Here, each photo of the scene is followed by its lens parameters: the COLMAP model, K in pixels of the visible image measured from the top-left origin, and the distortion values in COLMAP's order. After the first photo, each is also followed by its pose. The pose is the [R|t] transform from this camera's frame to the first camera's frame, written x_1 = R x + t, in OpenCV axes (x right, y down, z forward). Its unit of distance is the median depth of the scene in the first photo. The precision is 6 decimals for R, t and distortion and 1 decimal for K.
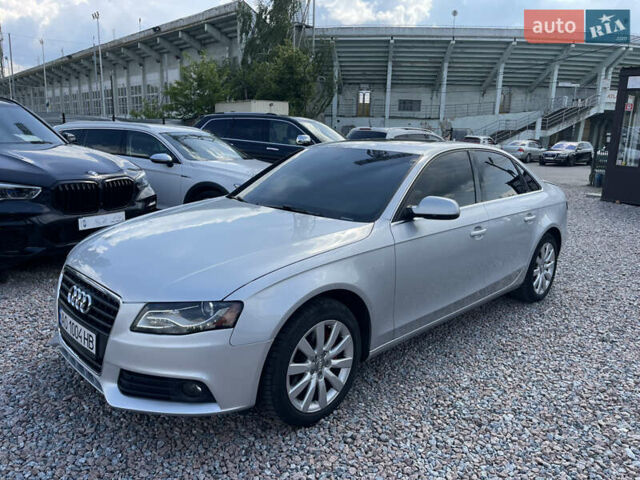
lens RADIAL K [[502.9, 0, 321.7], [0, 502.9, 243.3], [0, 0, 1]] dist [0.100907, -0.148855]
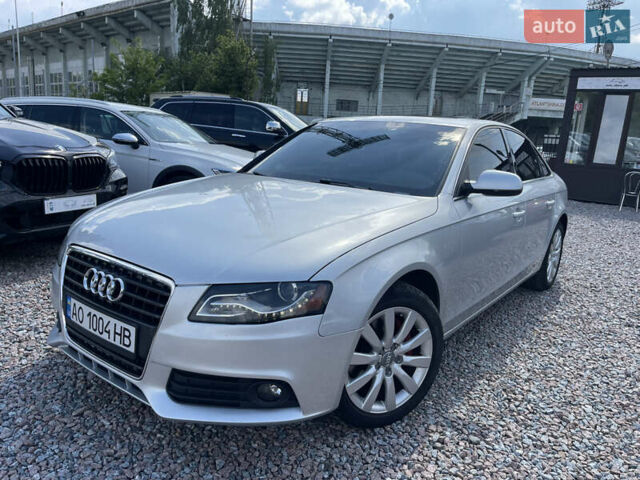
lens RADIAL K [[502.9, 0, 321.7], [0, 502.9, 243.3], [0, 0, 1]] dist [0.100907, -0.148855]
pose [[0.989345, -0.003612, 0.145548, -0.145190], [0.004239, 0.999983, -0.004000, 0.028258], [-0.145531, 0.004574, 0.989343, 0.099016]]
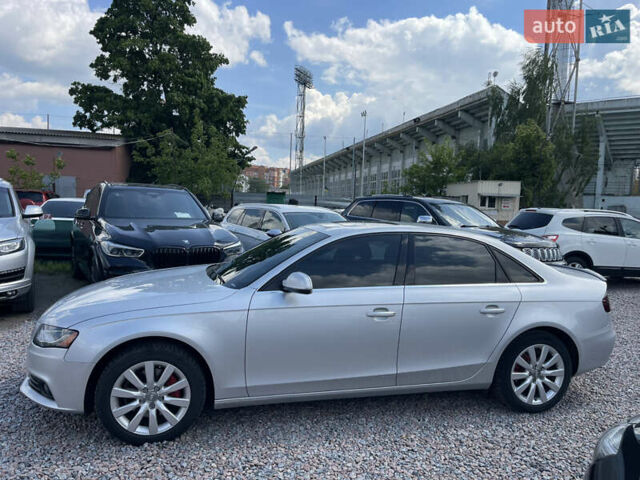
lens RADIAL K [[516.1, 0, 320.0], [0, 516.1, 240.0], [0, 0, 1]] dist [0.023429, 0.001074]
pose [[0.846174, 0.041180, -0.531313, 0.581247], [-0.125293, 0.984435, -0.123243, -0.019190], [0.517968, 0.170855, 0.838164, 0.049043]]
